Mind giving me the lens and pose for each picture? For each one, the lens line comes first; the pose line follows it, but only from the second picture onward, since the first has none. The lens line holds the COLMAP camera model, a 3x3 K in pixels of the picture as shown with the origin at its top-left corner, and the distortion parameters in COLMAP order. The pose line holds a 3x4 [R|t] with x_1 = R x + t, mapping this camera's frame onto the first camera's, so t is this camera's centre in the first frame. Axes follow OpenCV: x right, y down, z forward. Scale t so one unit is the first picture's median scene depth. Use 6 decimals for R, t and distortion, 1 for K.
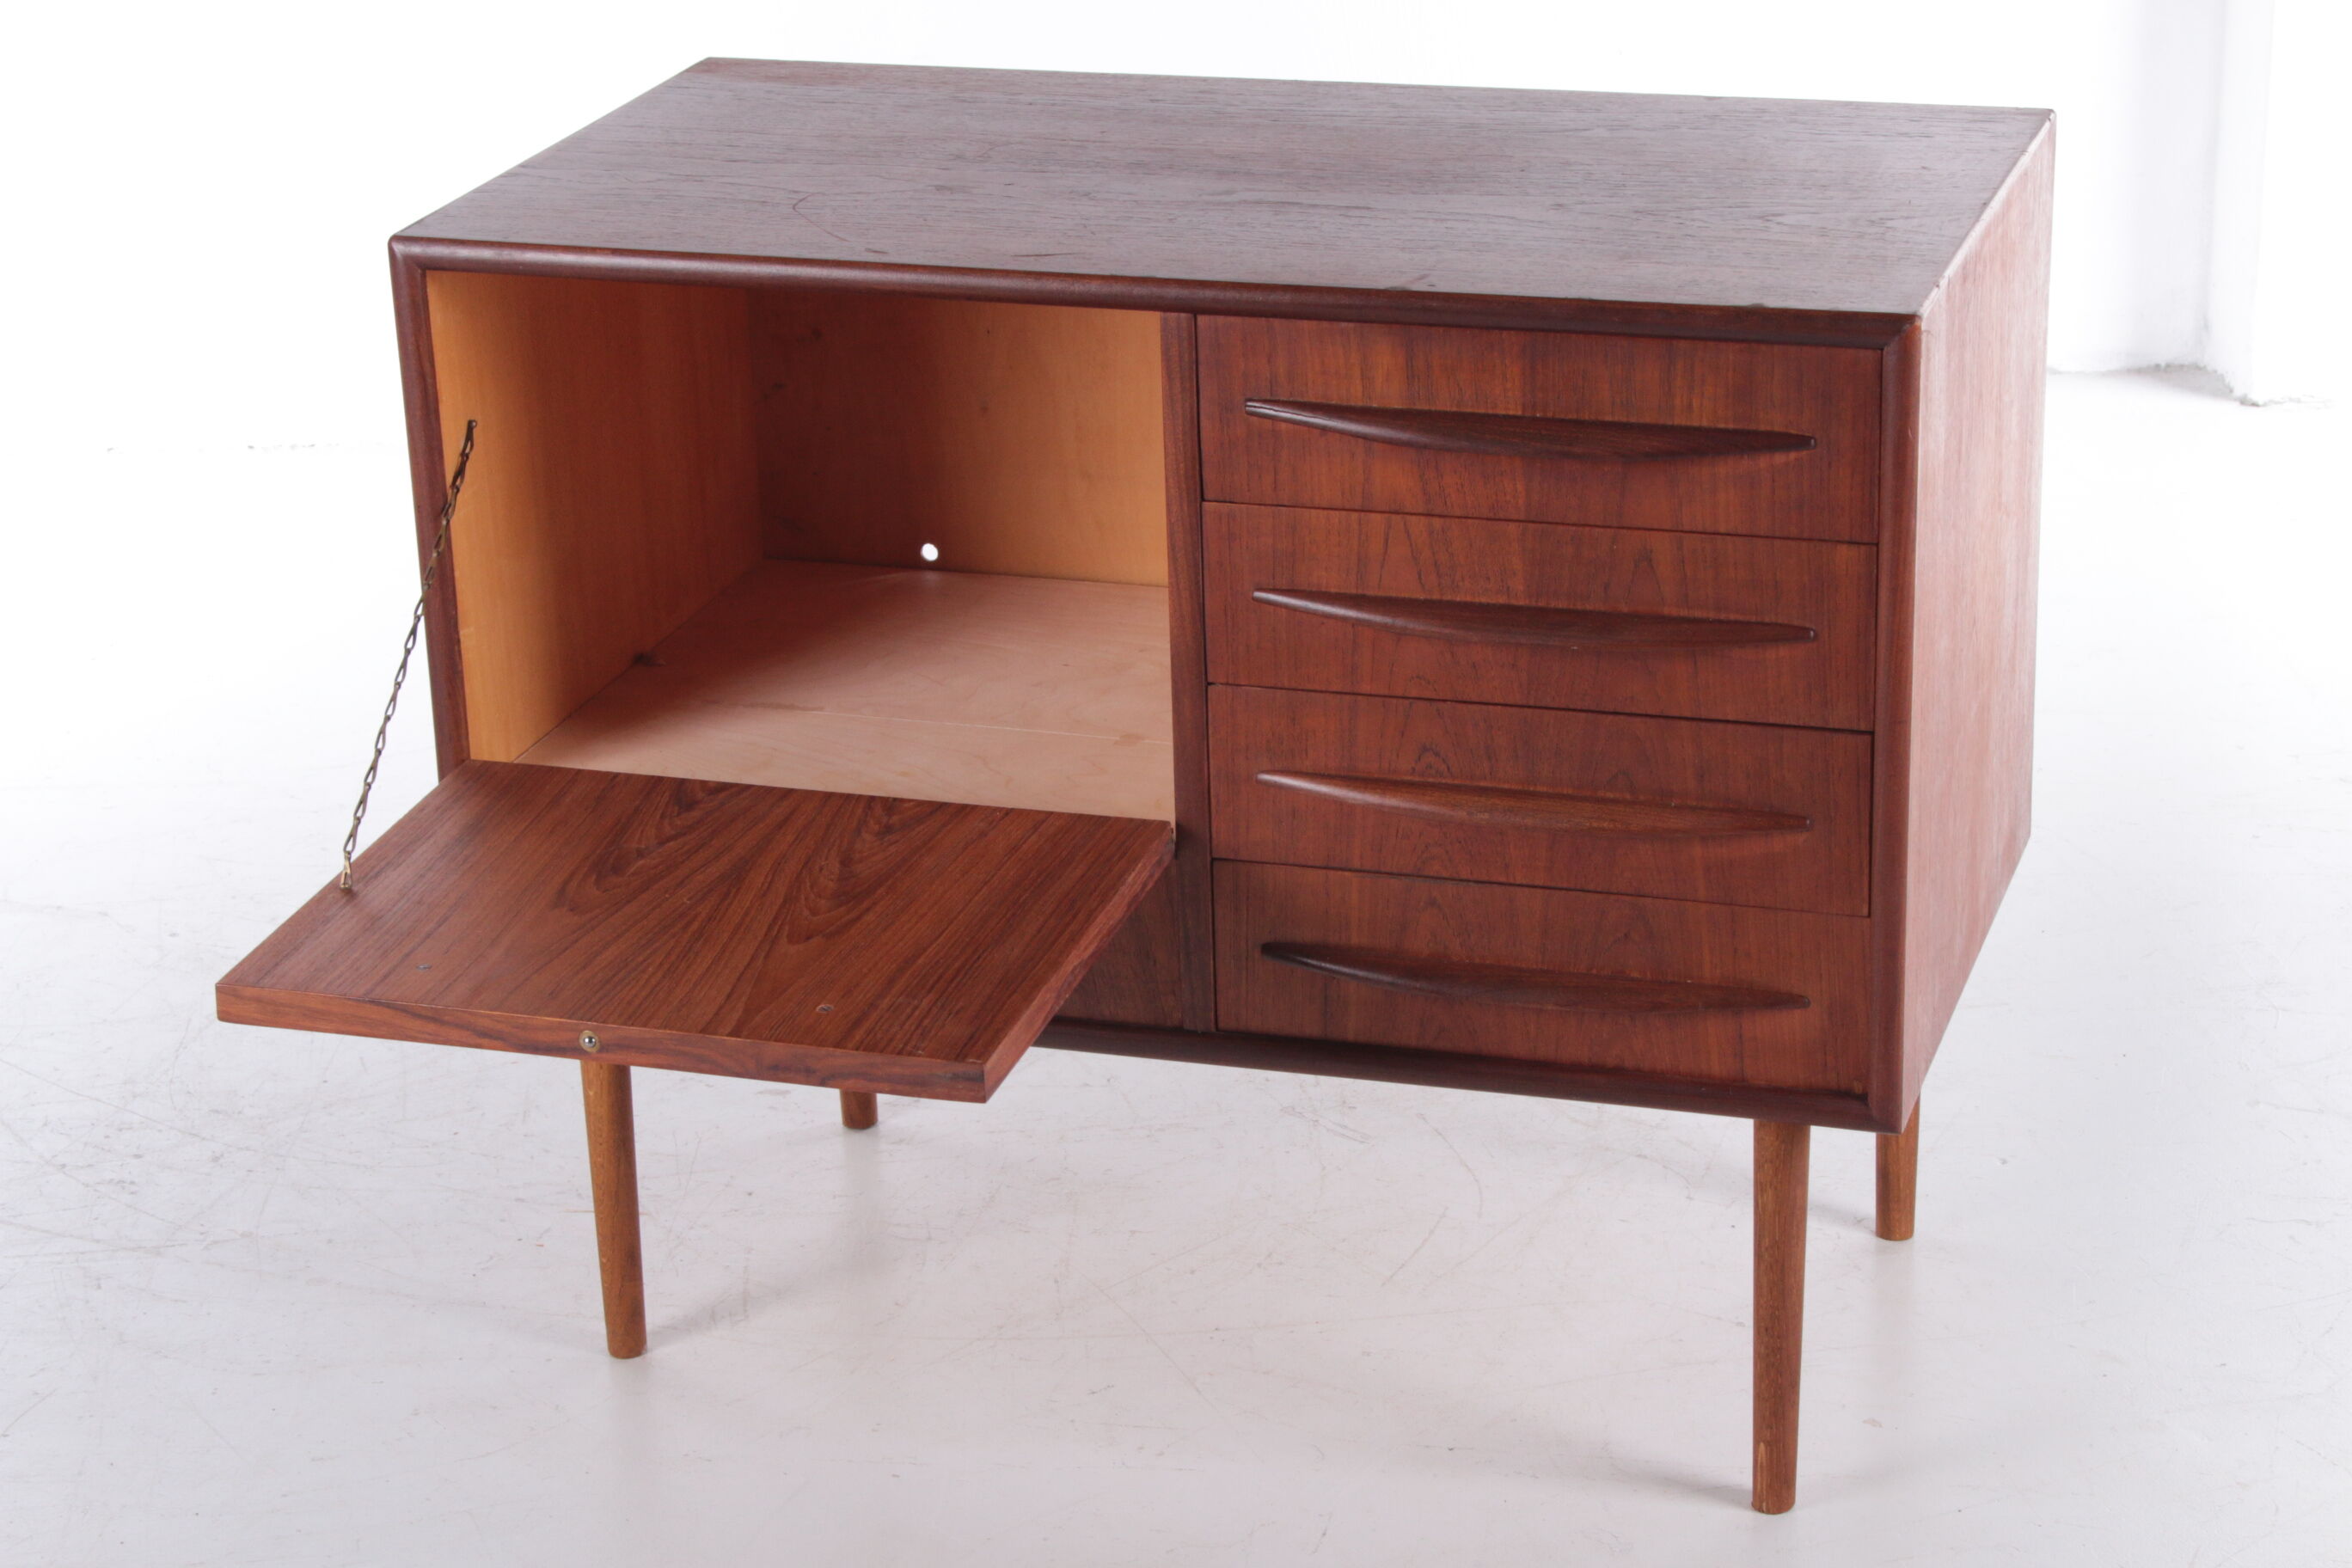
lens RADIAL K [[4940.2, 0, 1176.0], [0, 4940.2, 784.0], [0, 0, 1]] dist [0.055012, 0.066642]
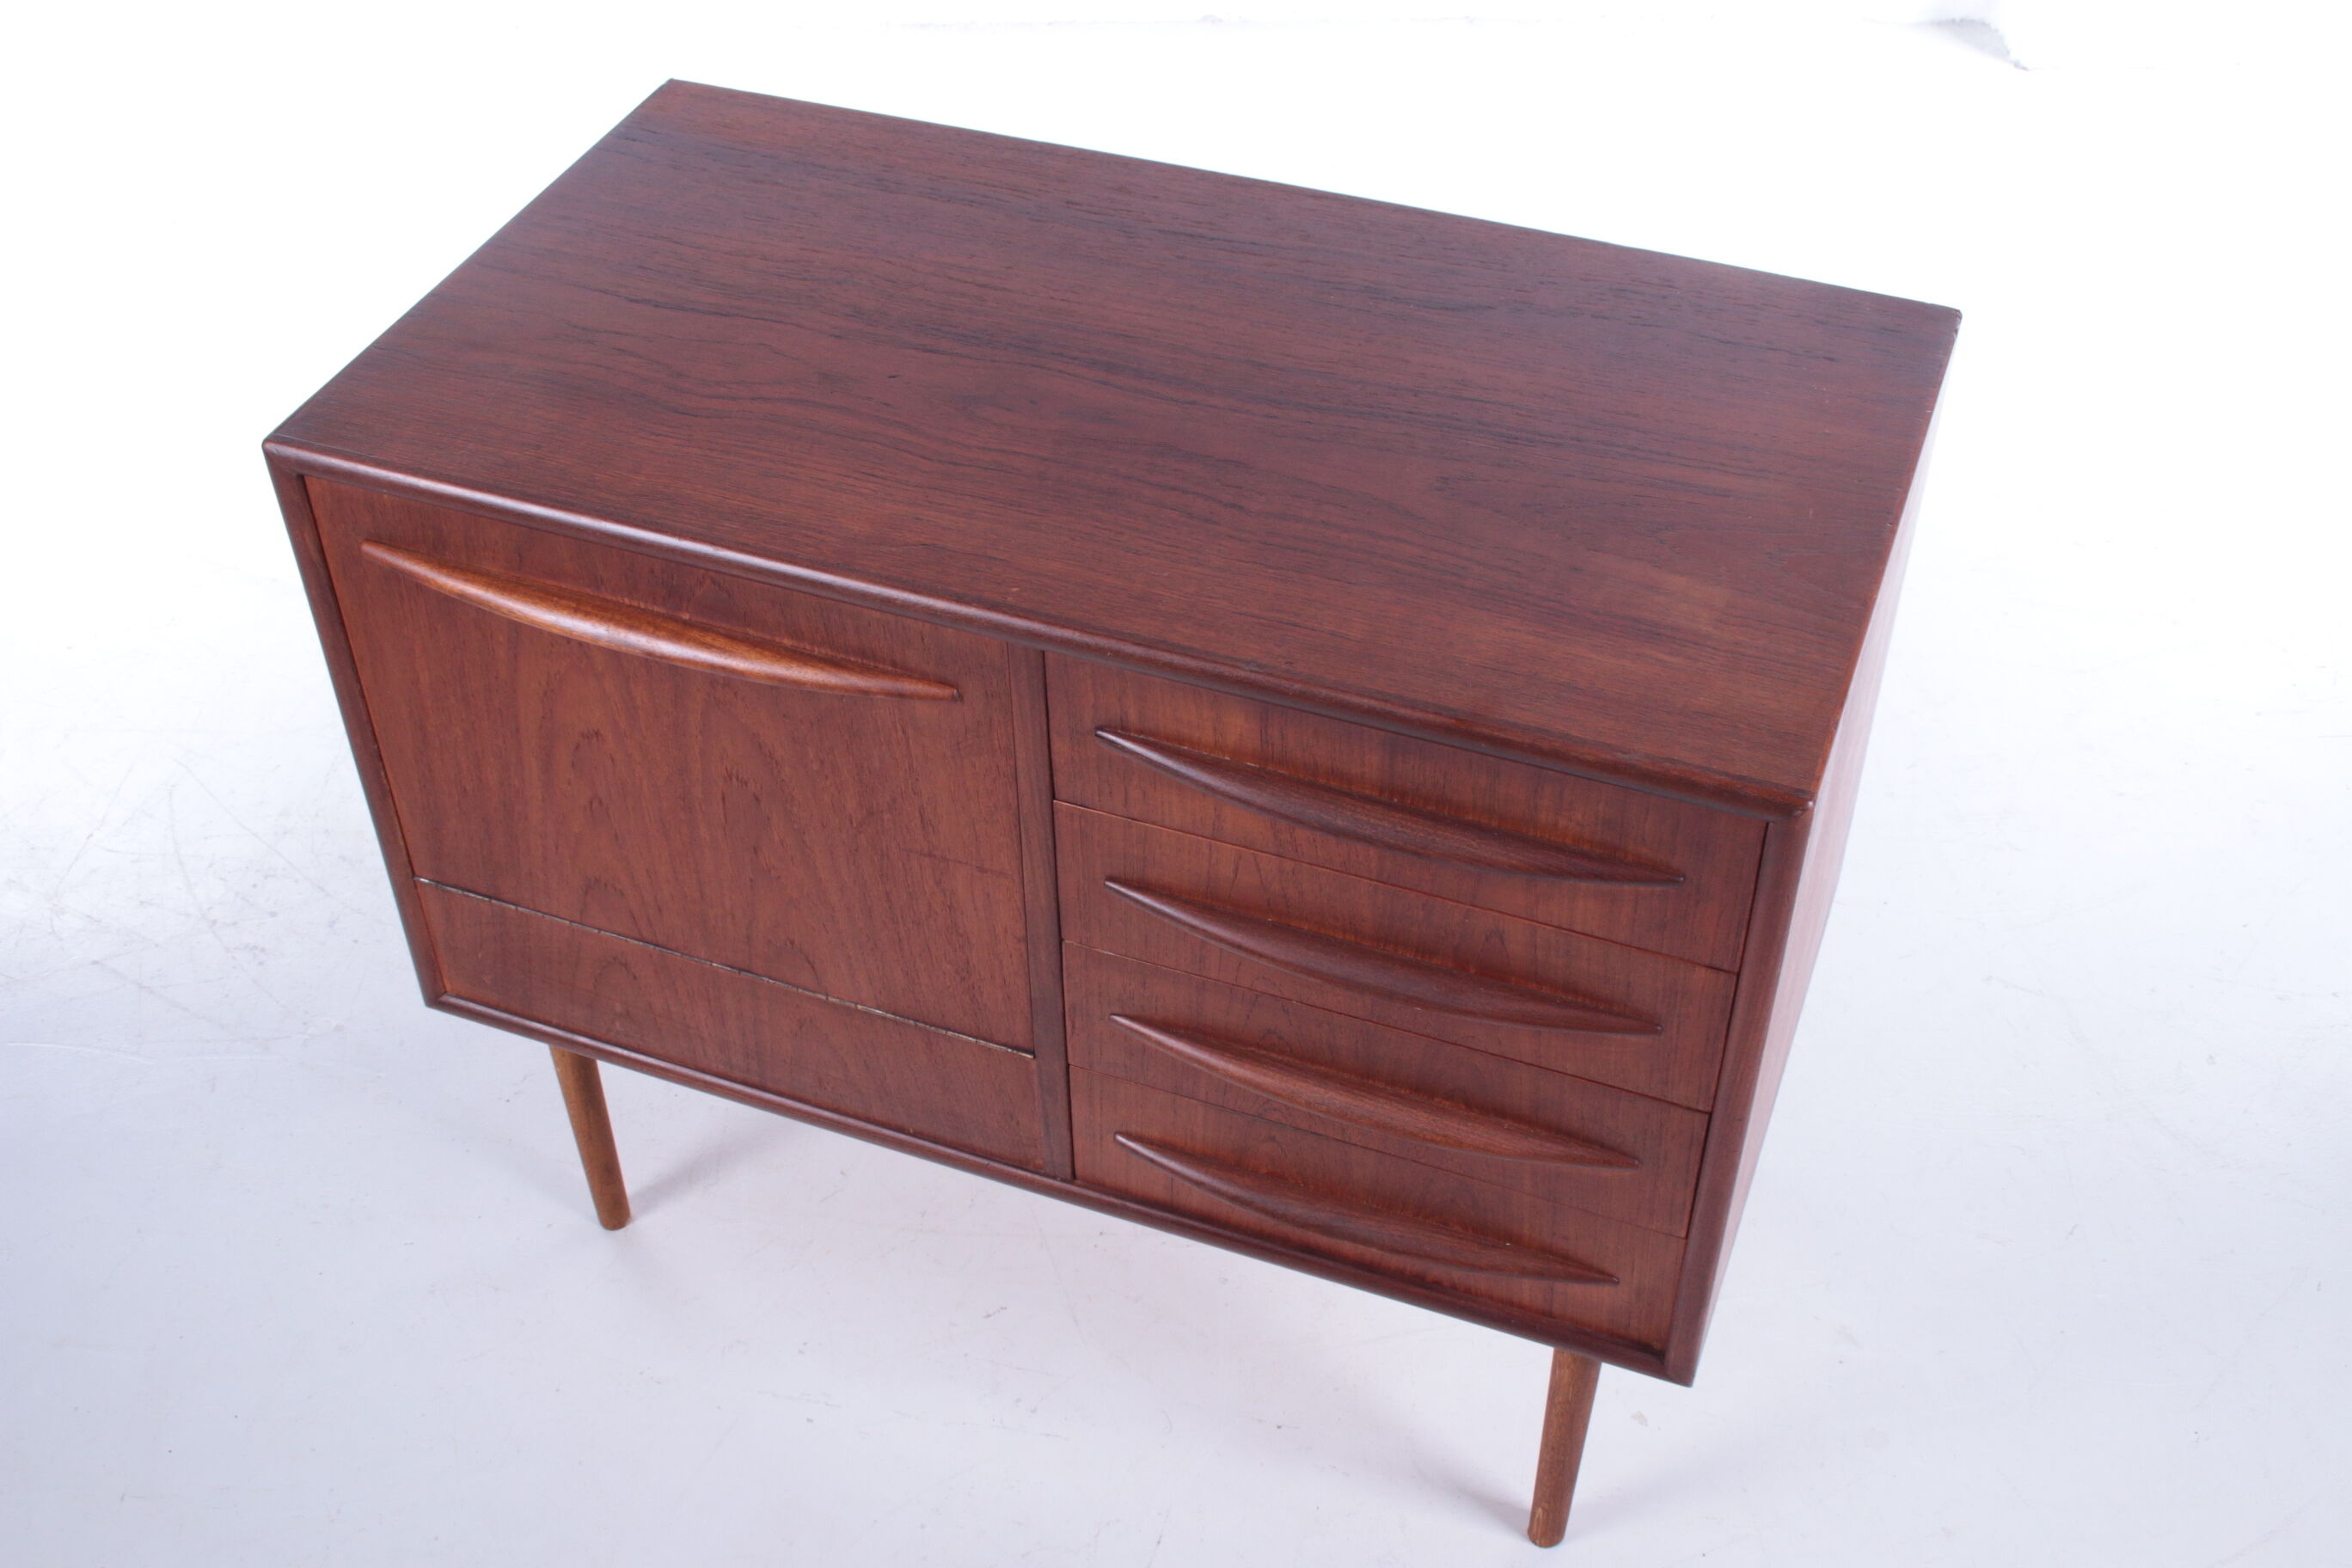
lens RADIAL K [[2606.5, 0, 1176.0], [0, 2606.5, 784.0], [0, 0, 1]] dist [-0.088659, 0.026631]
pose [[0.997940, 0.055277, -0.032558, 0.045941], [-0.039873, 0.932012, 0.360226, -0.246569], [0.050257, -0.358186, 0.932297, 0.516814]]
